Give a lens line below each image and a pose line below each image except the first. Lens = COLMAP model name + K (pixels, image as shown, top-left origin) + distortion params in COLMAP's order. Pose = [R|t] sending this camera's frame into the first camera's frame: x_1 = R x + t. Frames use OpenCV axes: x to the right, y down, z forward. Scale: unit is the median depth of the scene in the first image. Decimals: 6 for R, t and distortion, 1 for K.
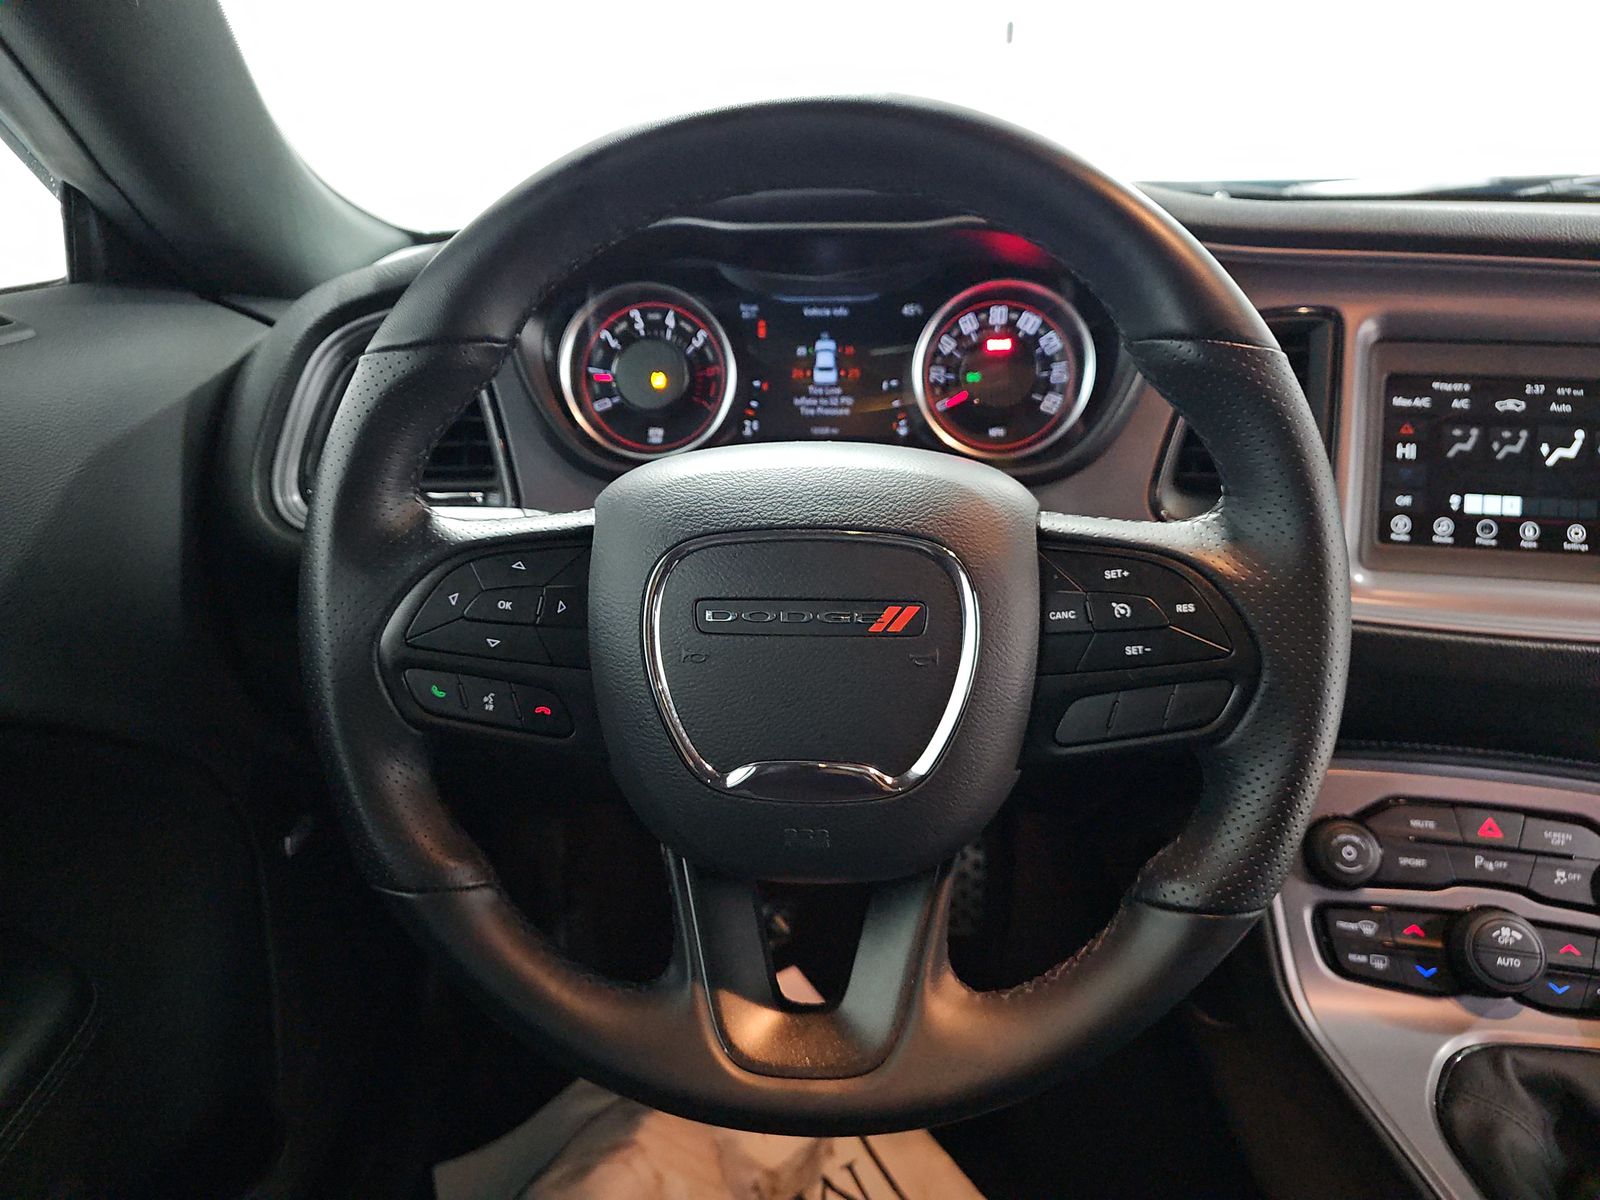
lens RADIAL K [[1059.6, 0, 755.0], [0, 1059.6, 573.2], [0, 0, 1]] dist [0.041130, -0.022391]
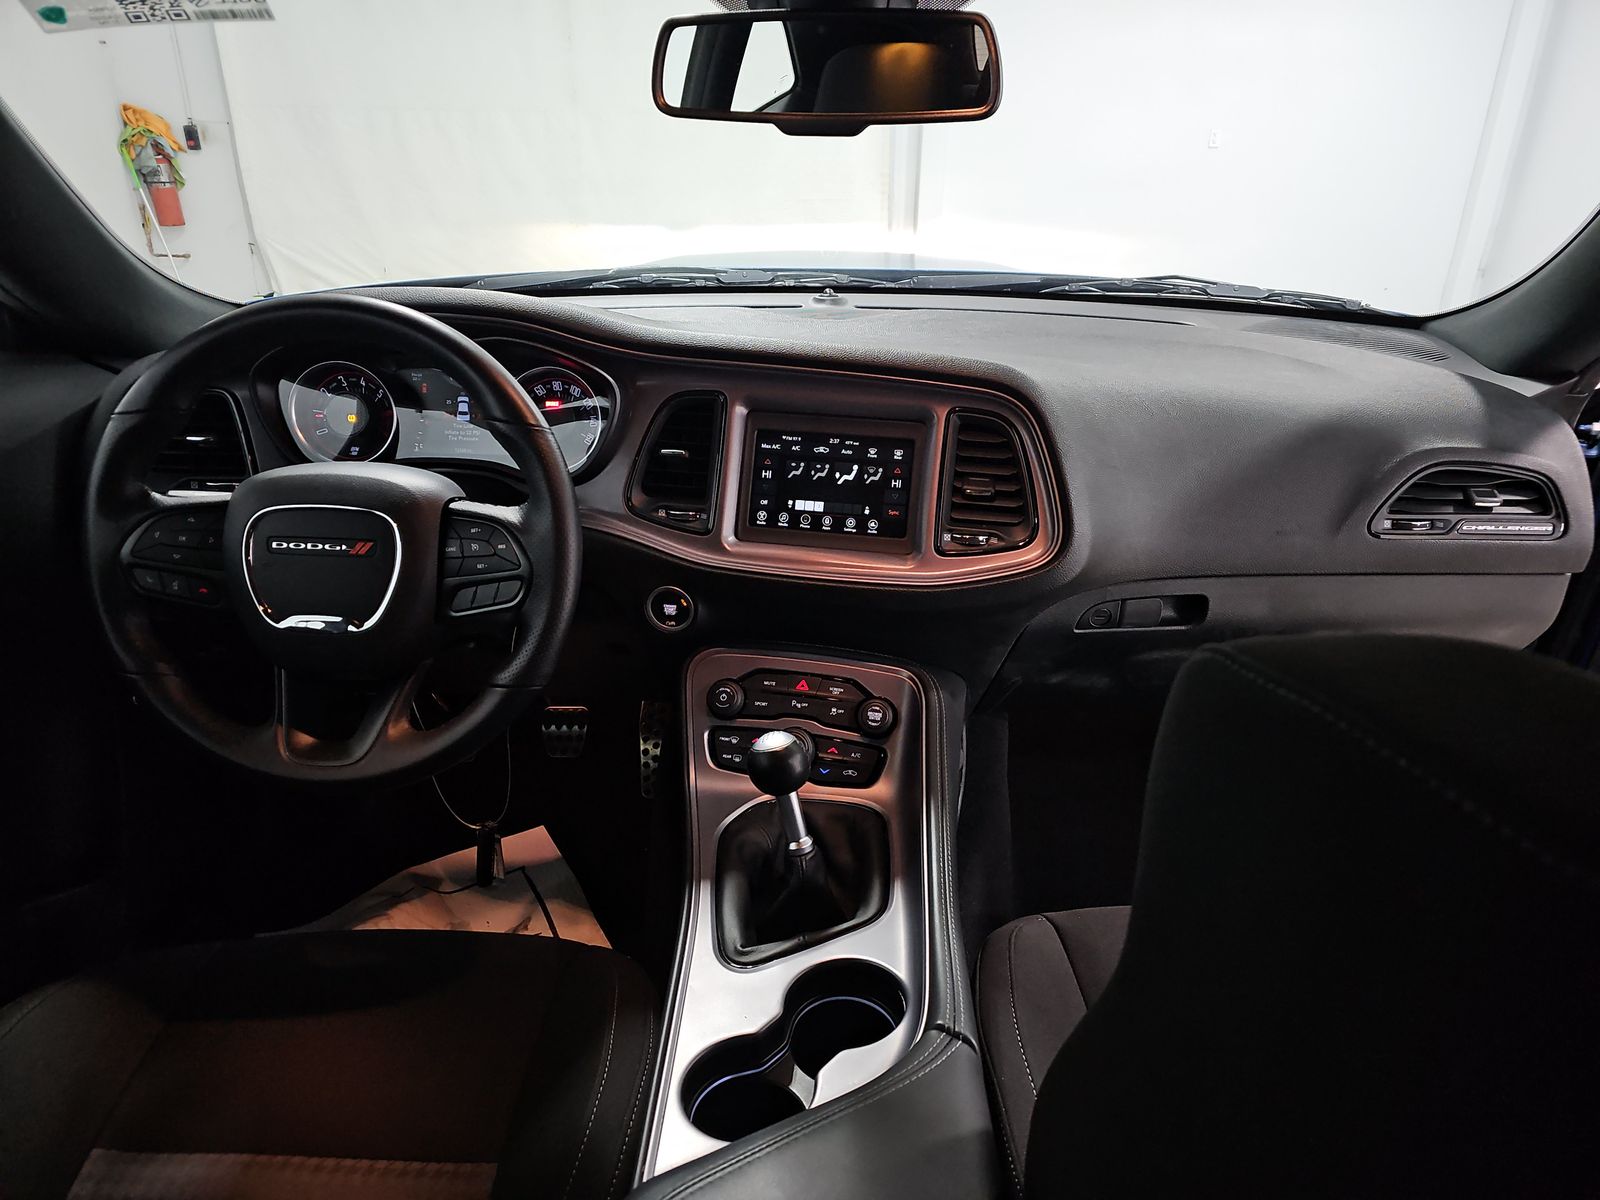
lens RADIAL K [[1059.6, 0, 801.0], [0, 1059.6, 604.7], [0, 0, 1]] dist [0.041130, -0.022391]
pose [[0.999567, 0.022549, 0.018900, 0.643502], [-0.023173, 0.999171, 0.033486, 0.042396], [-0.018129, -0.033909, 0.999260, -0.767077]]
